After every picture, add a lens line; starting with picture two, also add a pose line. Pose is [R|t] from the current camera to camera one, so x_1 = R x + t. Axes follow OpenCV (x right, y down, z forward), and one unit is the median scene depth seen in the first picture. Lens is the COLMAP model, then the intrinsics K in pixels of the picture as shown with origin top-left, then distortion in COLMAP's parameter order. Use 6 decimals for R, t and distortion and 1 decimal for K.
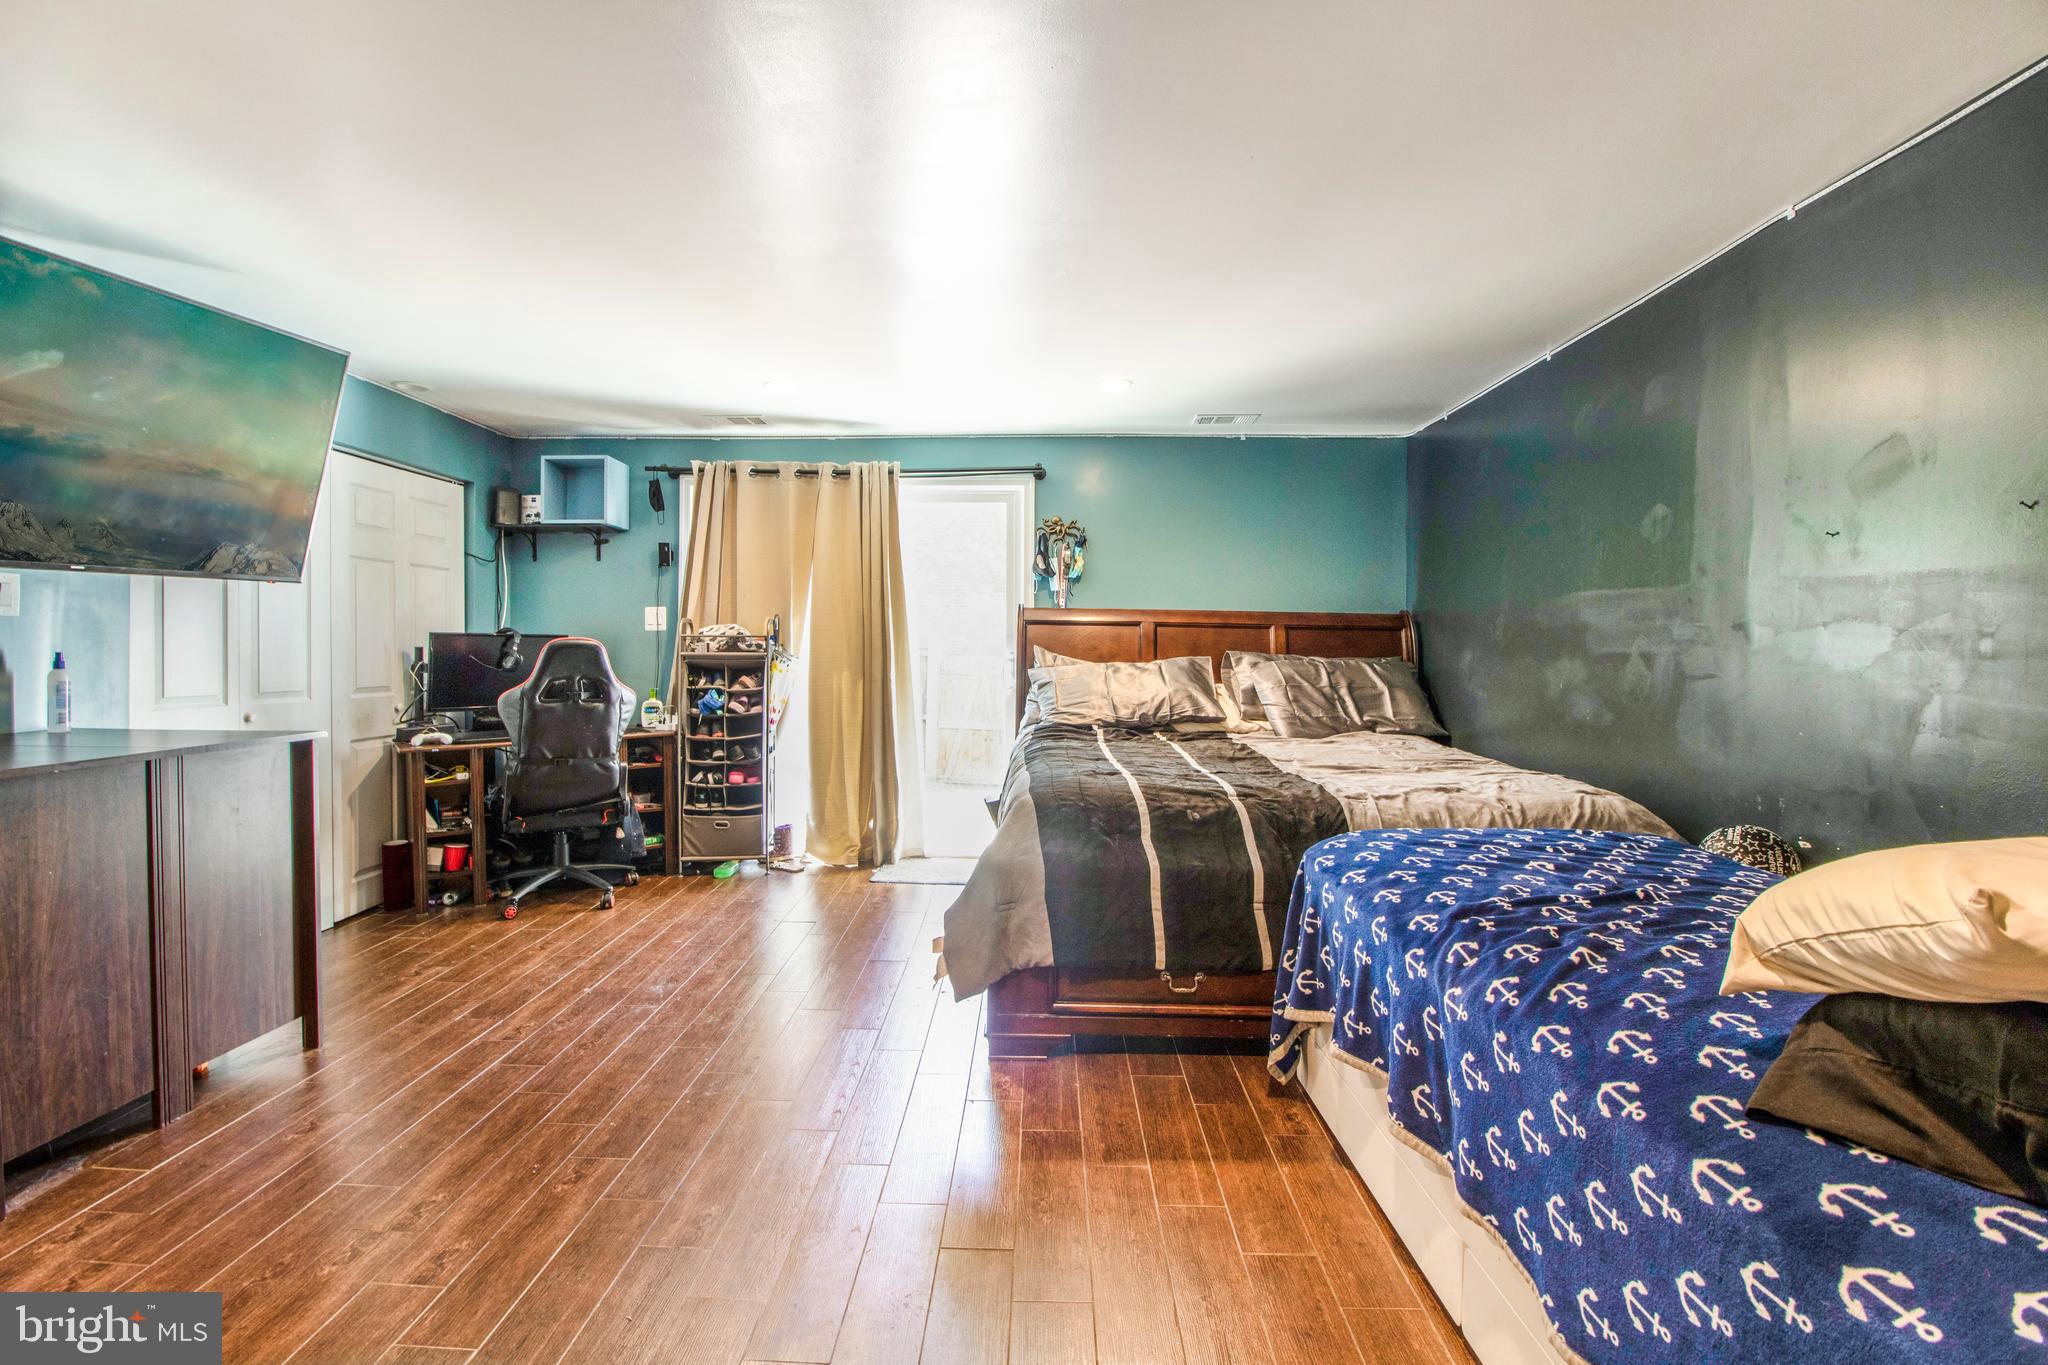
lens RADIAL K [[943.8, 0, 1053.5], [0, 943.8, 655.7], [0, 0, 1]] dist [0.009710, -0.010576]
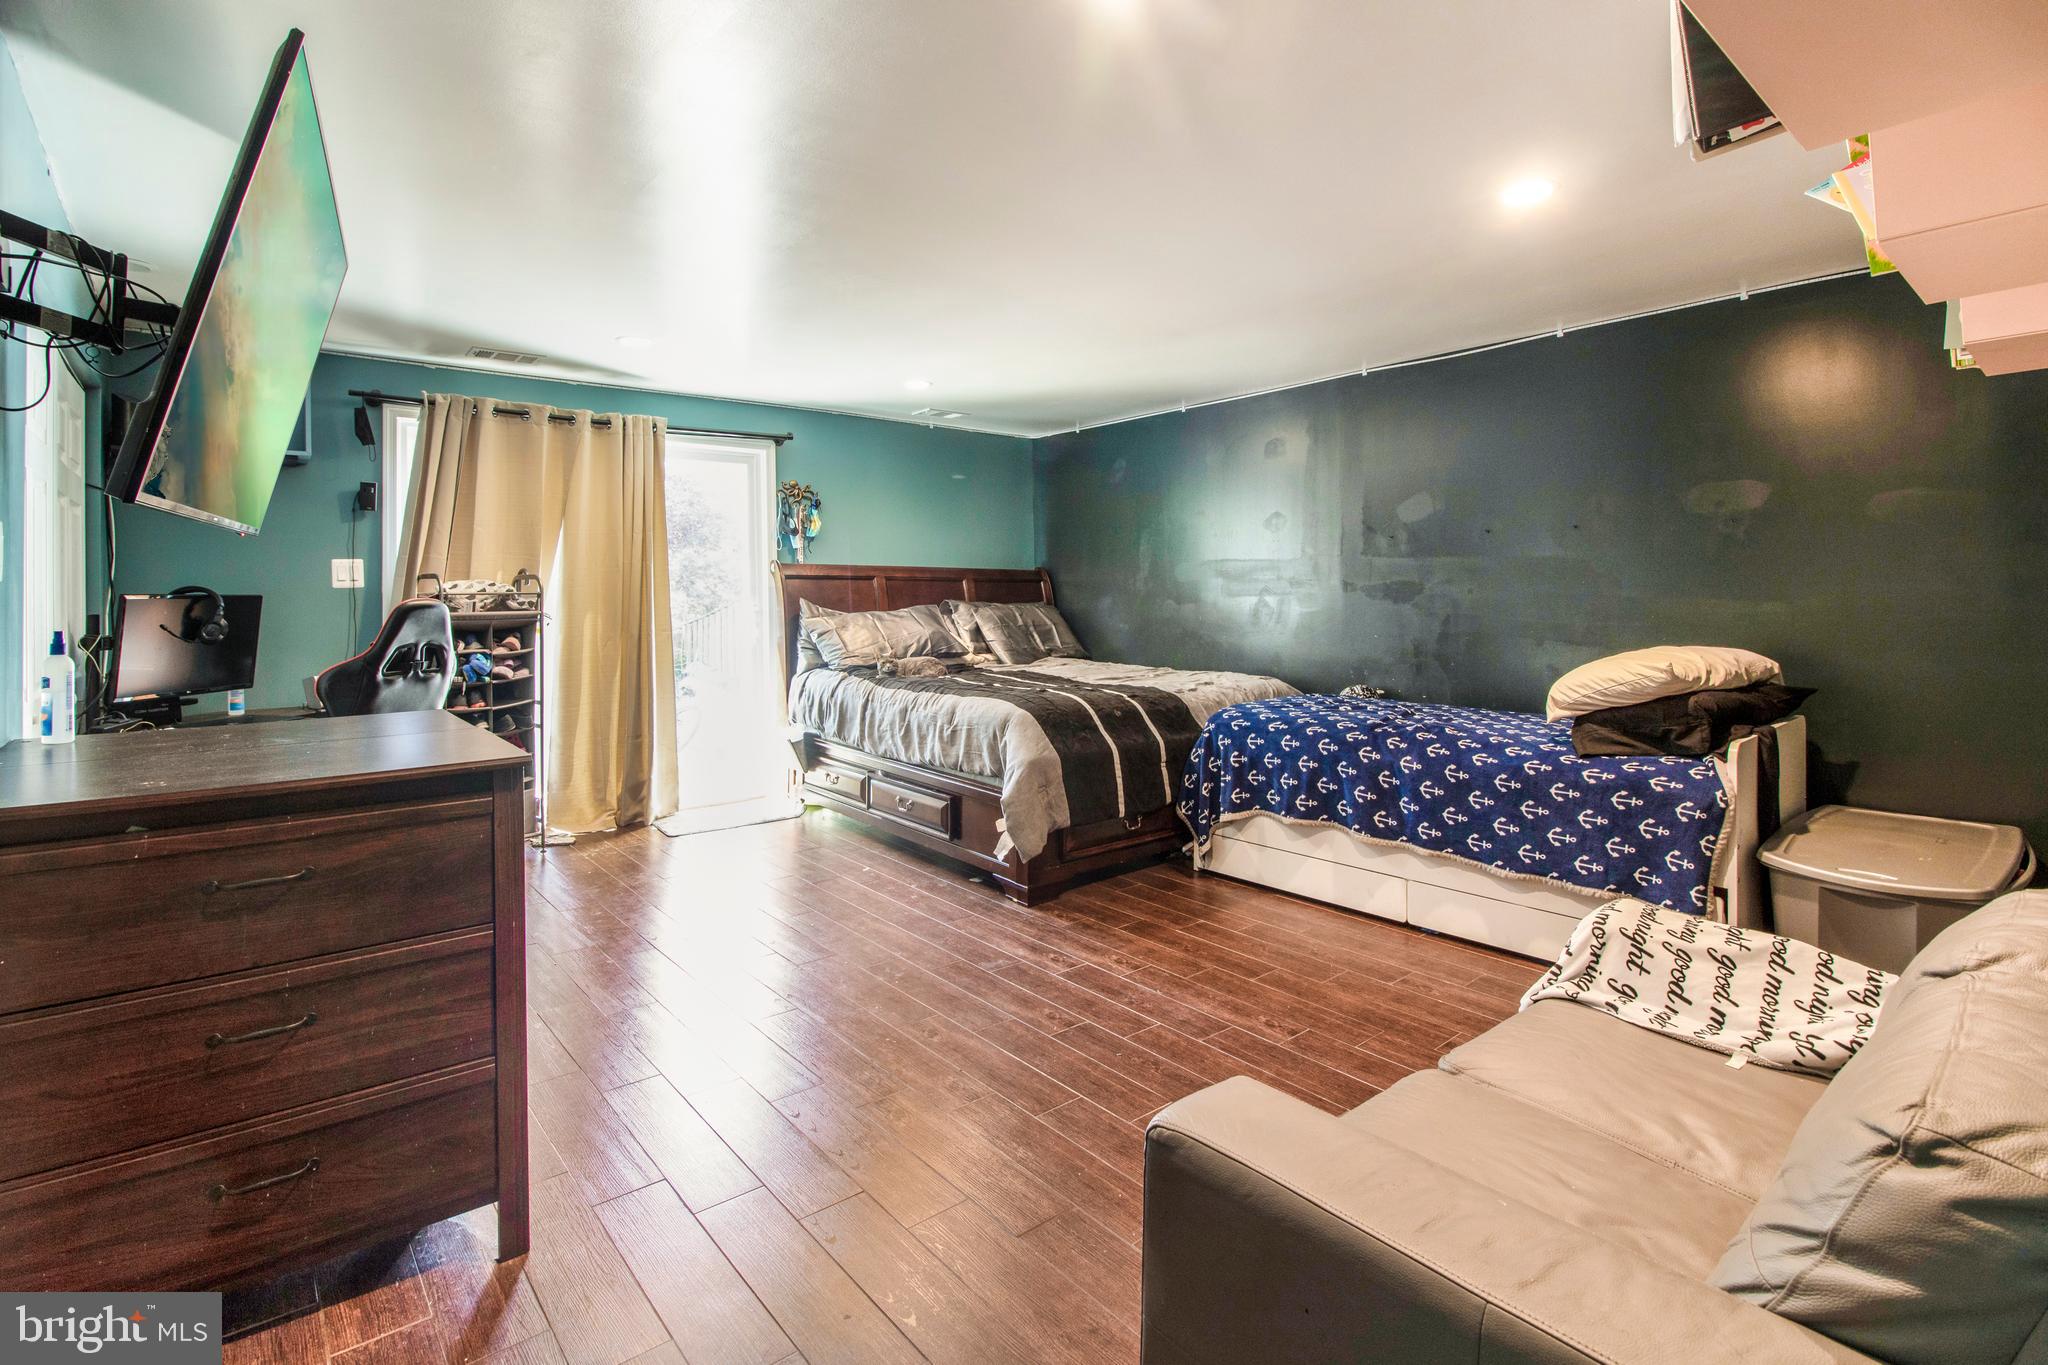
lens RADIAL K [[972.6, 0, 1017.7], [0, 972.6, 587.5], [0, 0, 1]] dist [-0.005063, -0.001354]
pose [[0.749370, -0.010068, 0.662075, -0.582682], [0.019638, 0.999782, -0.007024, -0.010146], [-0.661860, 0.018265, 0.749405, -0.020182]]
